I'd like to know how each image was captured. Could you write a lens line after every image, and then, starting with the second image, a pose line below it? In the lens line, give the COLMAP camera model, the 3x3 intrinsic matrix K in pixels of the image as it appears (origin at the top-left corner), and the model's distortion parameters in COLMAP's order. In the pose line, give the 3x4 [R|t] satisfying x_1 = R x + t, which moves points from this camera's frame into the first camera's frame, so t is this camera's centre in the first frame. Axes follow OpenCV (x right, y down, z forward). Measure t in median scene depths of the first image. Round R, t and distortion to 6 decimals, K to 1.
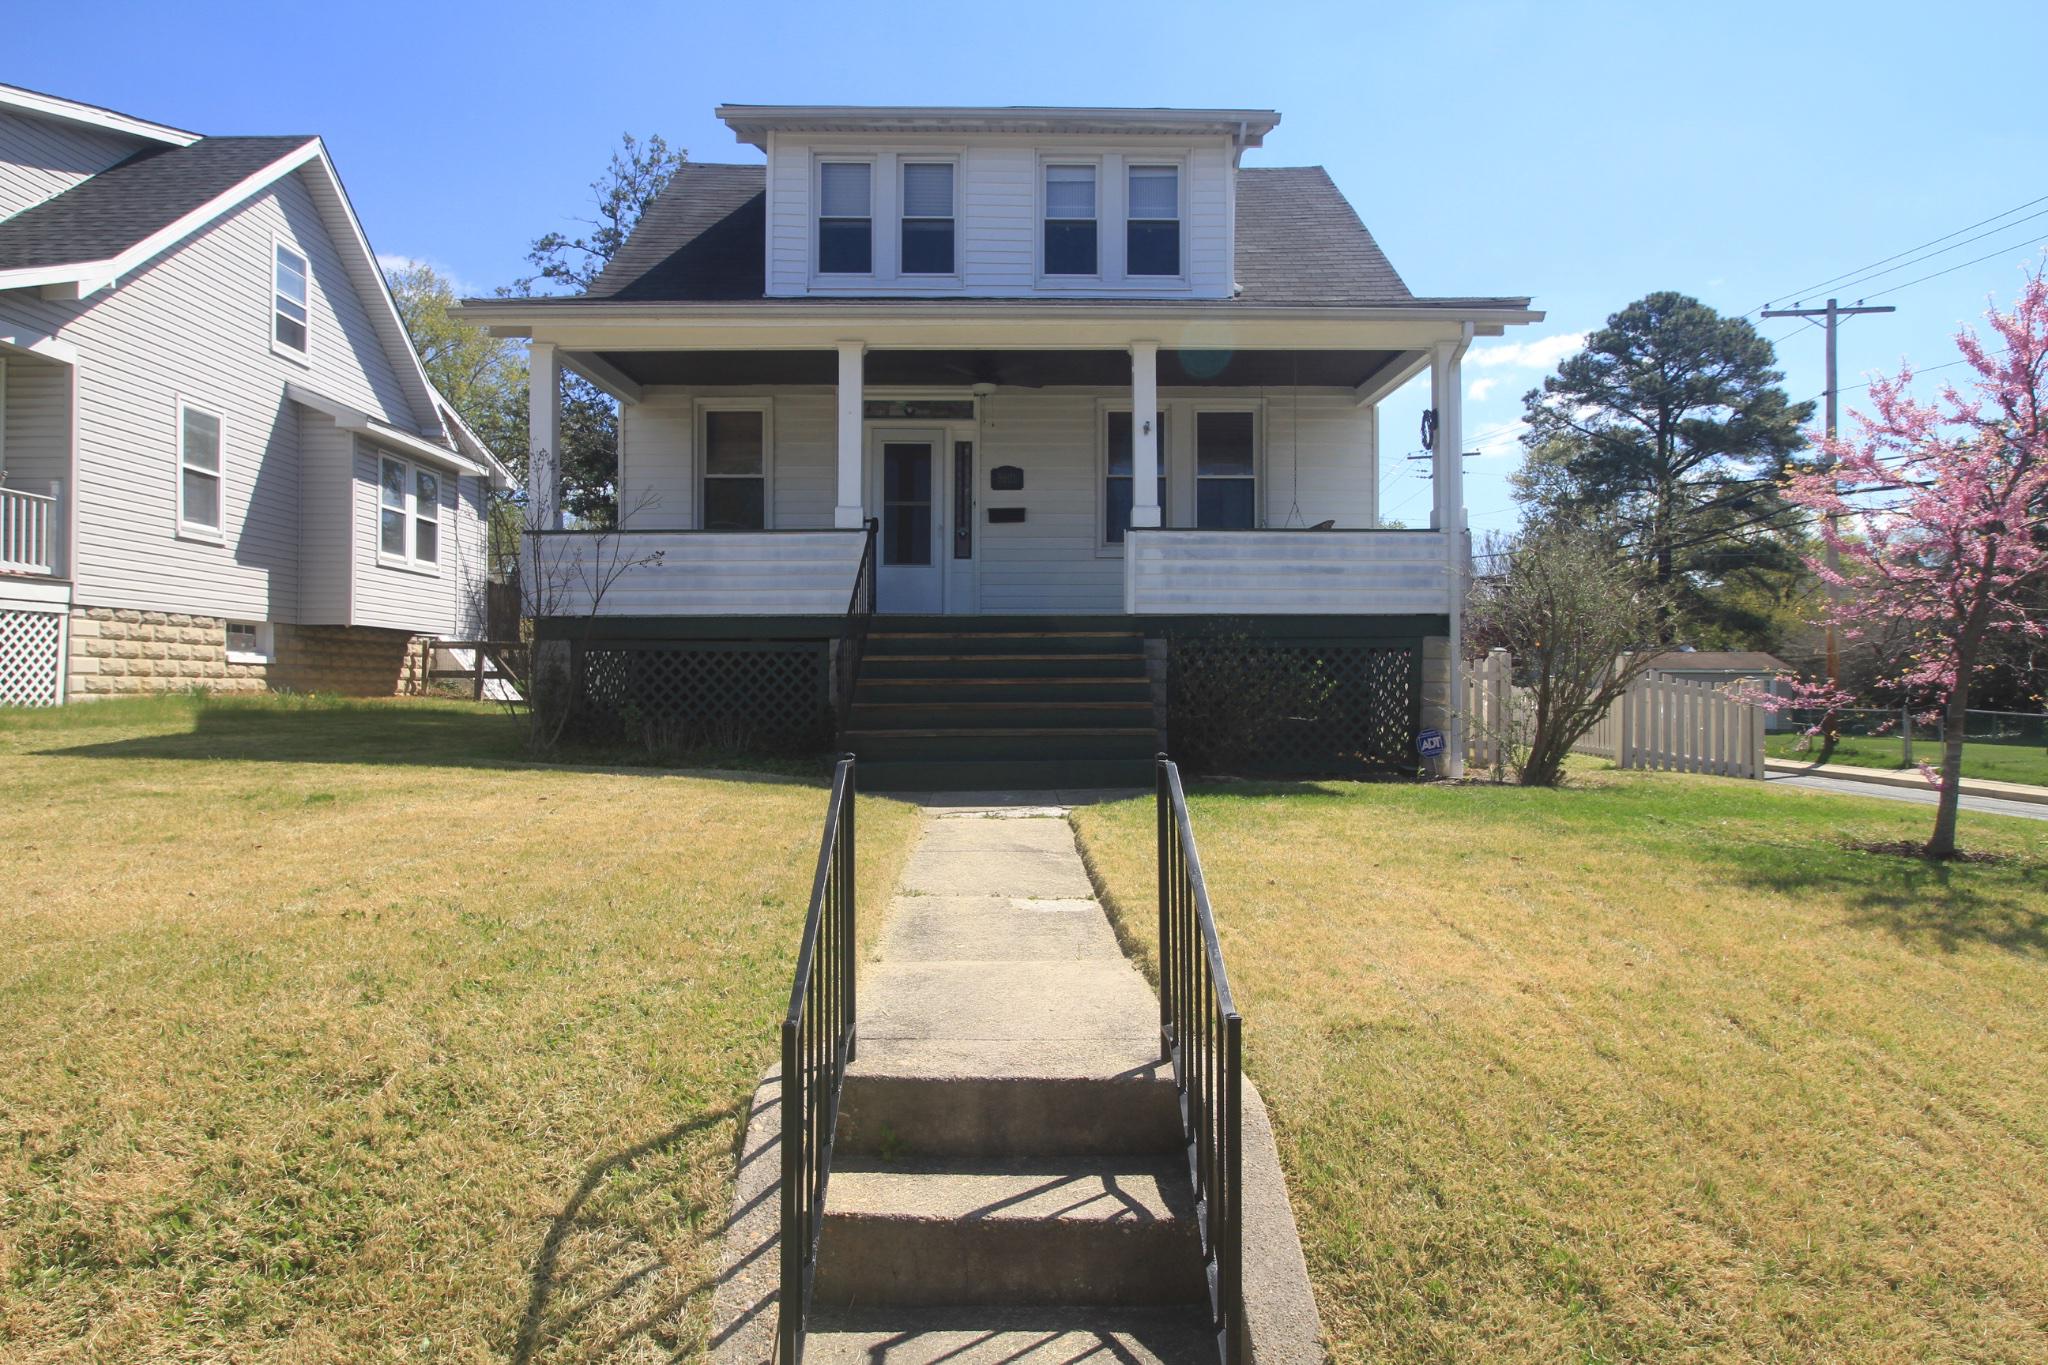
lens RADIAL K [[1170.7, 0, 1020.7], [0, 1170.7, 684.5], [0, 0, 1]] dist [-0.005296, -0.003010]
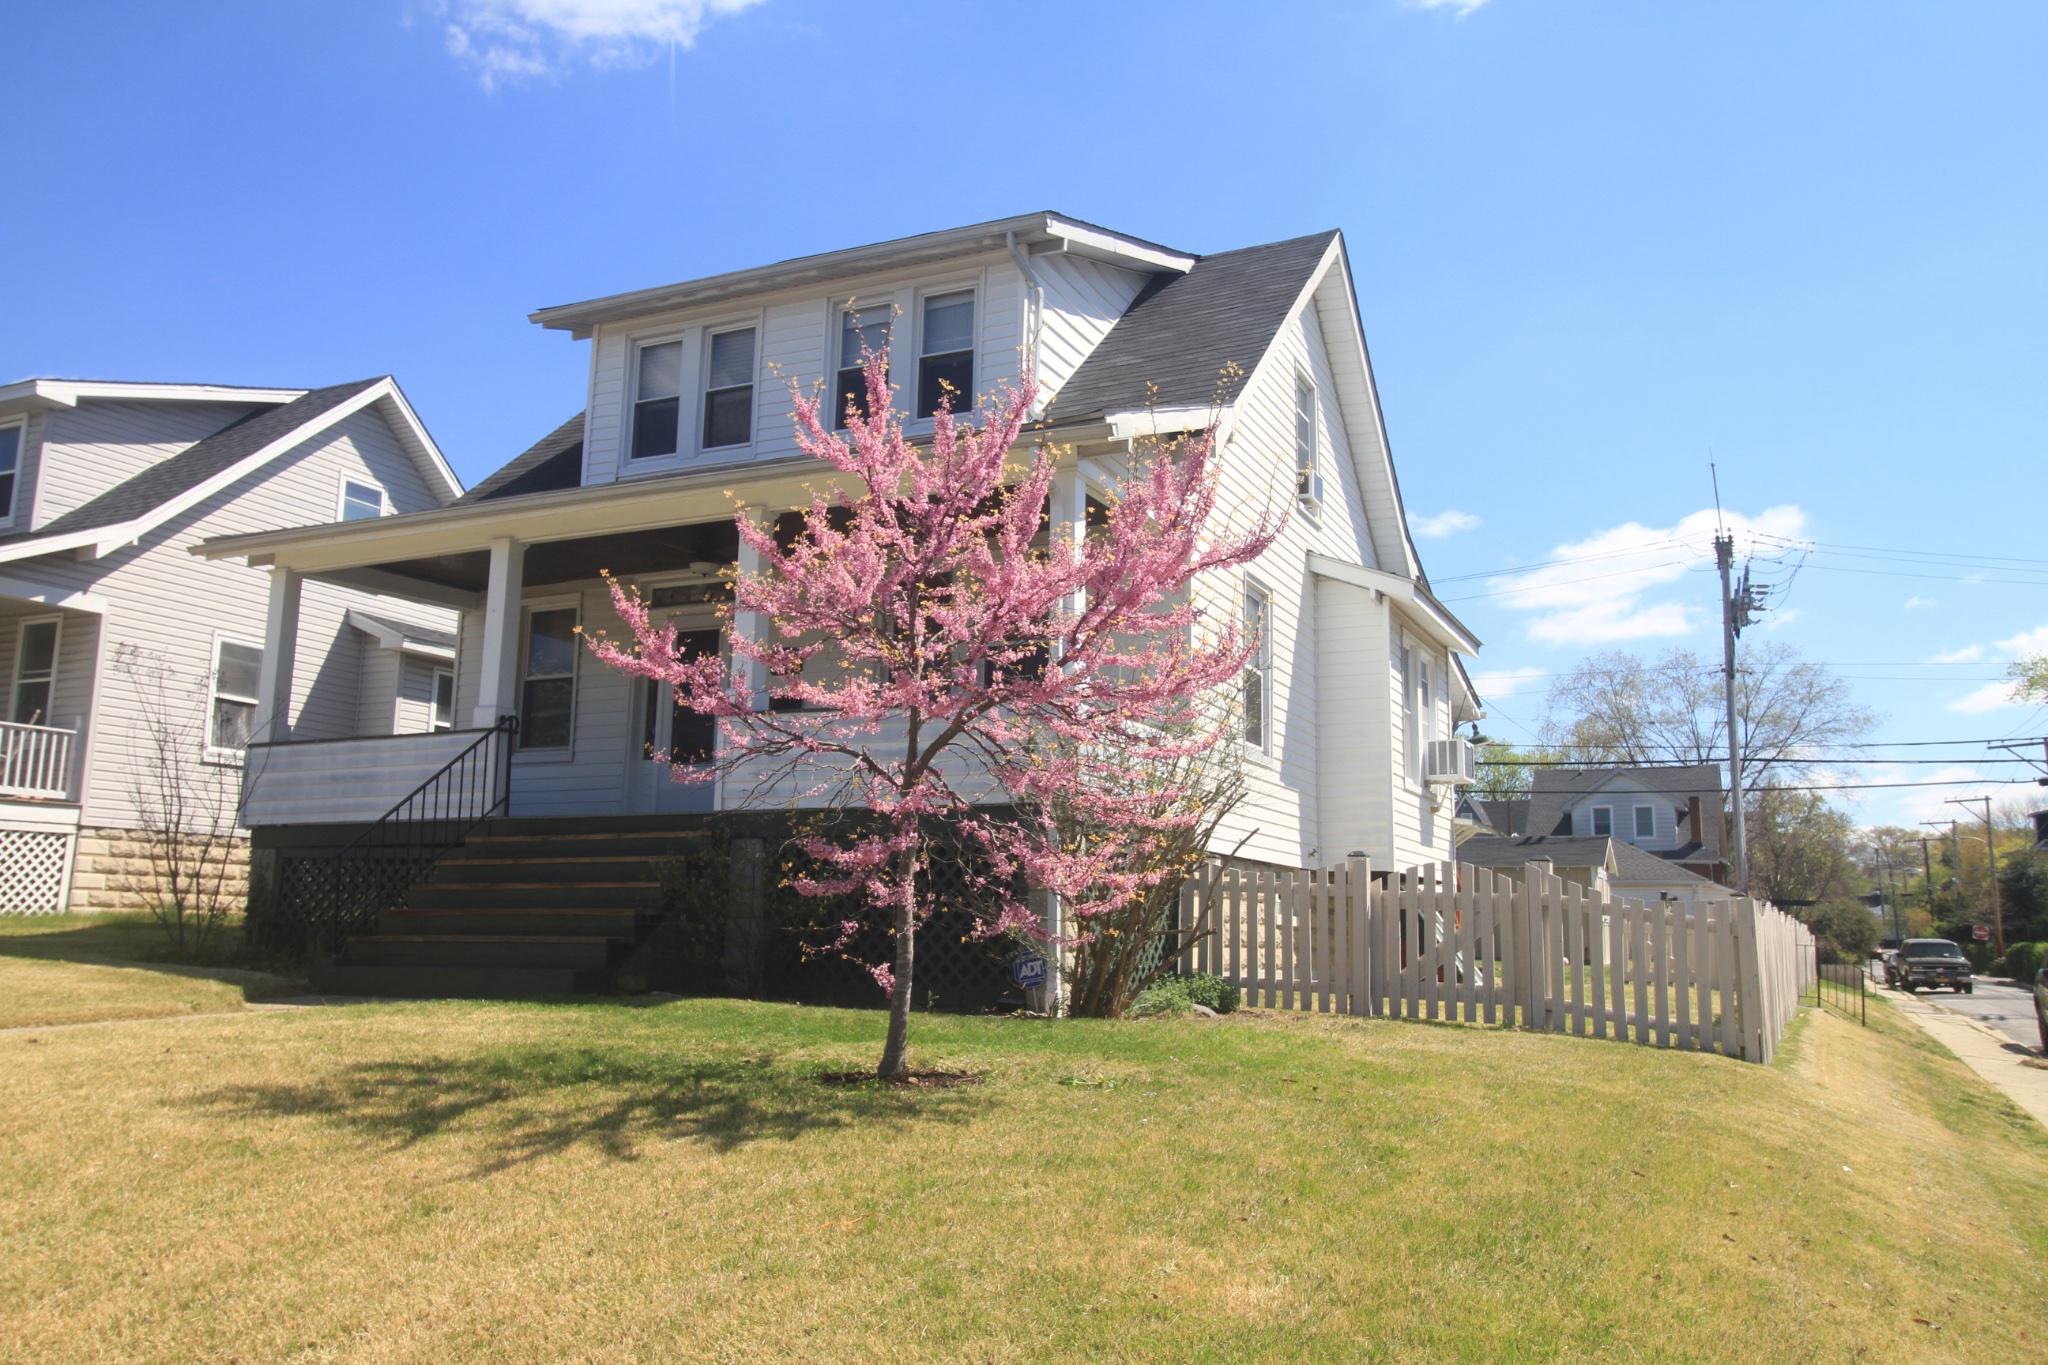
lens RADIAL K [[1614.0, 0, 1025.8], [0, 1614.0, 675.9], [0, 0, 1]] dist [0.002762, -0.005661]
pose [[0.896617, -0.058548, -0.438919, 0.681558], [-0.013310, 0.987209, -0.158874, 0.023333], [0.442607, 0.148291, 0.884369, 0.014777]]
